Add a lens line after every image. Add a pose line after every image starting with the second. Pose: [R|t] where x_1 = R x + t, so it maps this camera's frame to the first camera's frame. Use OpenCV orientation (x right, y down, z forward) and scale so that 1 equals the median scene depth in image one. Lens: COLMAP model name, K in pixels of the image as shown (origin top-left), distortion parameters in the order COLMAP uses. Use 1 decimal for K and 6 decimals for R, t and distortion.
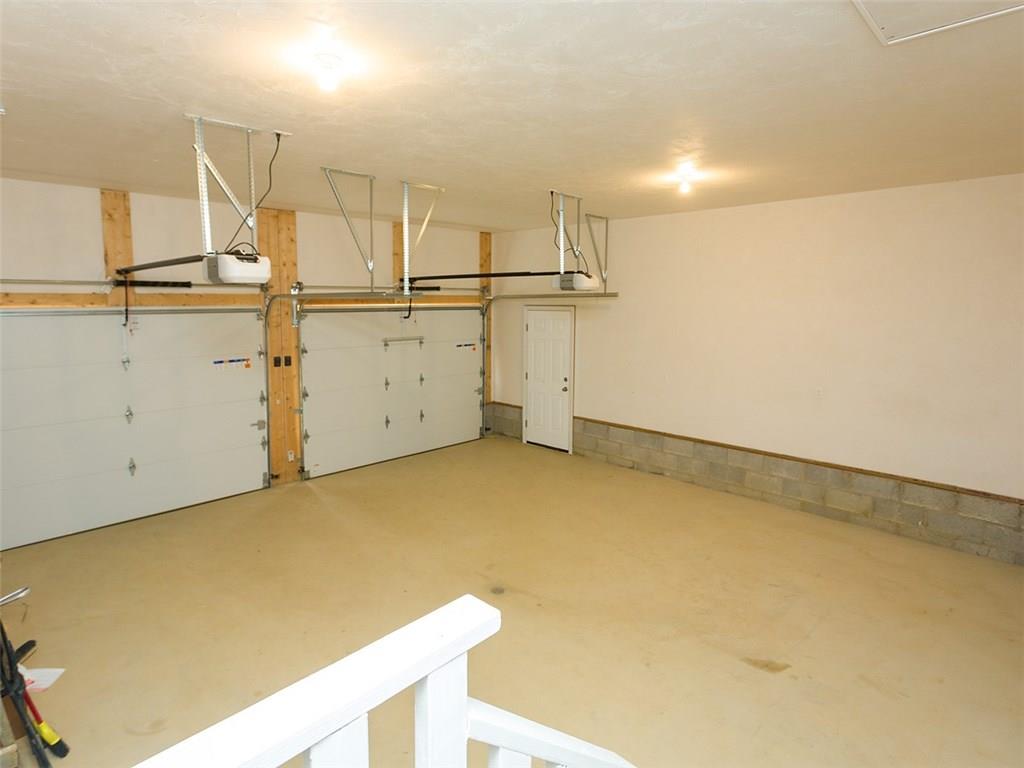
lens RADIAL K [[563.3, 0, 488.4], [0, 563.3, 358.6], [0, 0, 1]] dist [0.000864, 0.002810]
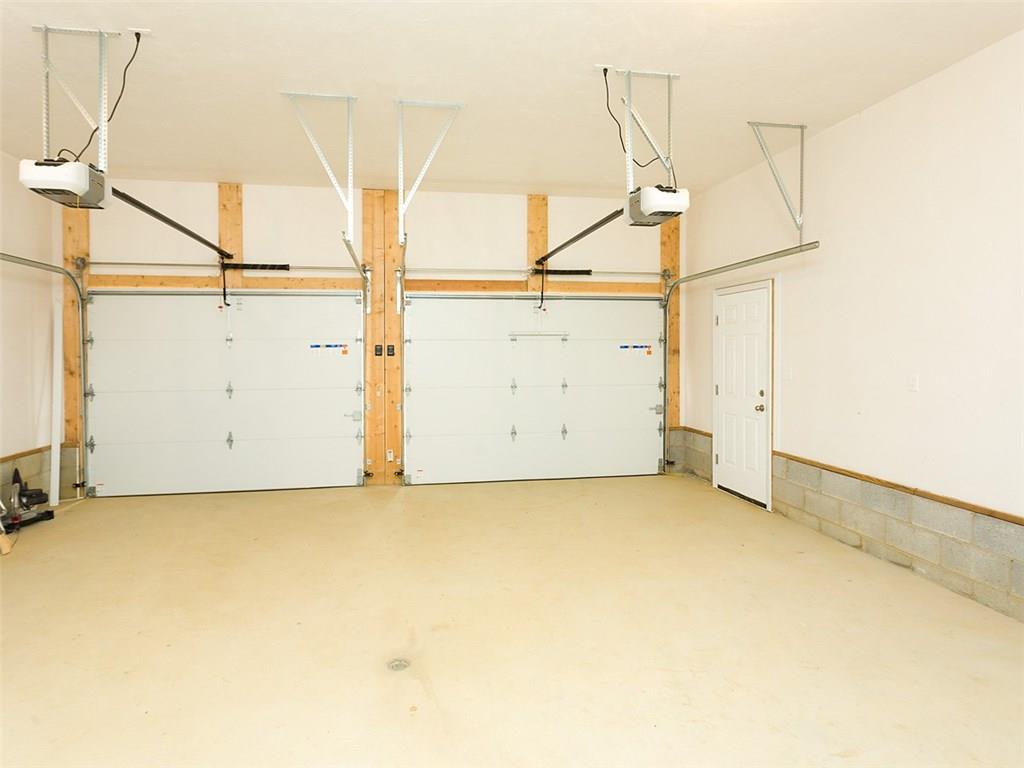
lens RADIAL K [[563.3, 0, 488.4], [0, 563.3, 358.6], [0, 0, 1]] dist [0.000864, 0.002810]
pose [[0.814576, 0.004795, -0.580038, 0.287030], [-0.055395, 0.996038, -0.069561, 0.067251], [0.577406, 0.088794, 0.811614, 0.318146]]
